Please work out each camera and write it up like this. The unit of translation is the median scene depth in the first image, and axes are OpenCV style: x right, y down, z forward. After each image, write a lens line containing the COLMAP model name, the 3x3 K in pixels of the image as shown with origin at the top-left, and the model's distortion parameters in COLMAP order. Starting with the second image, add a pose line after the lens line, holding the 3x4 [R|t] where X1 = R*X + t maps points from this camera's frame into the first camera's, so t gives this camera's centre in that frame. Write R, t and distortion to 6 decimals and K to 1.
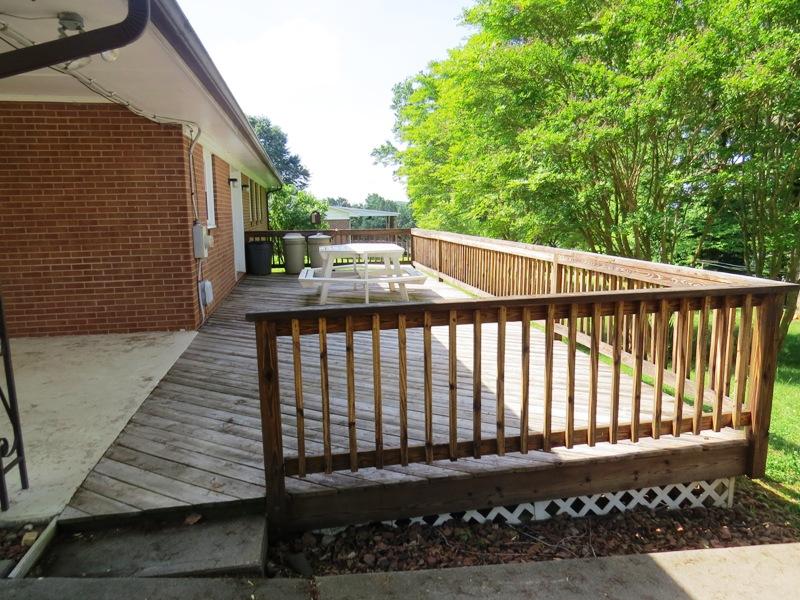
lens RADIAL K [[567.9, 0, 397.0], [0, 567.9, 300.2], [0, 0, 1]] dist [-0.027853, 0.015653]
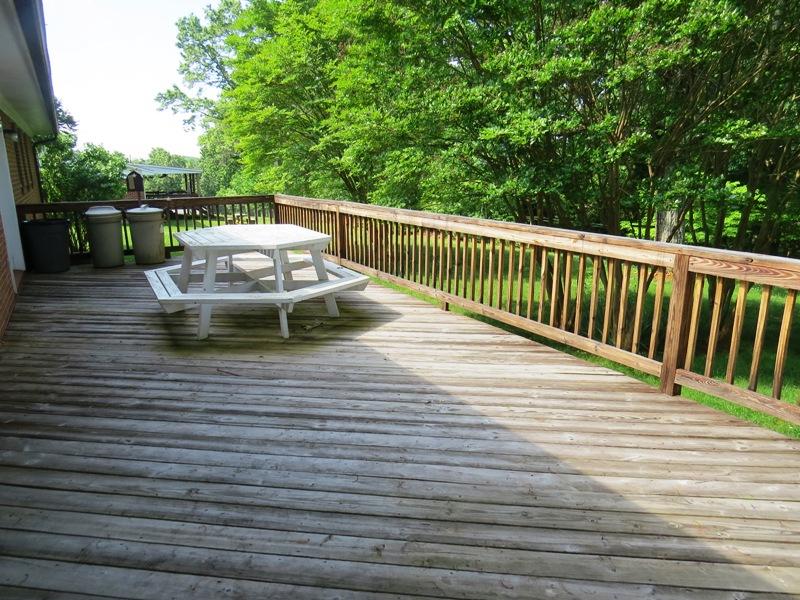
lens RADIAL K [[567.9, 0, 404.3], [0, 567.9, 296.7], [0, 0, 1]] dist [-0.027853, 0.015653]
pose [[0.932552, -0.081096, 0.351811, -0.057969], [0.055769, 0.995107, 0.081553, -0.028919], [-0.356703, -0.056432, 0.932512, 0.155968]]
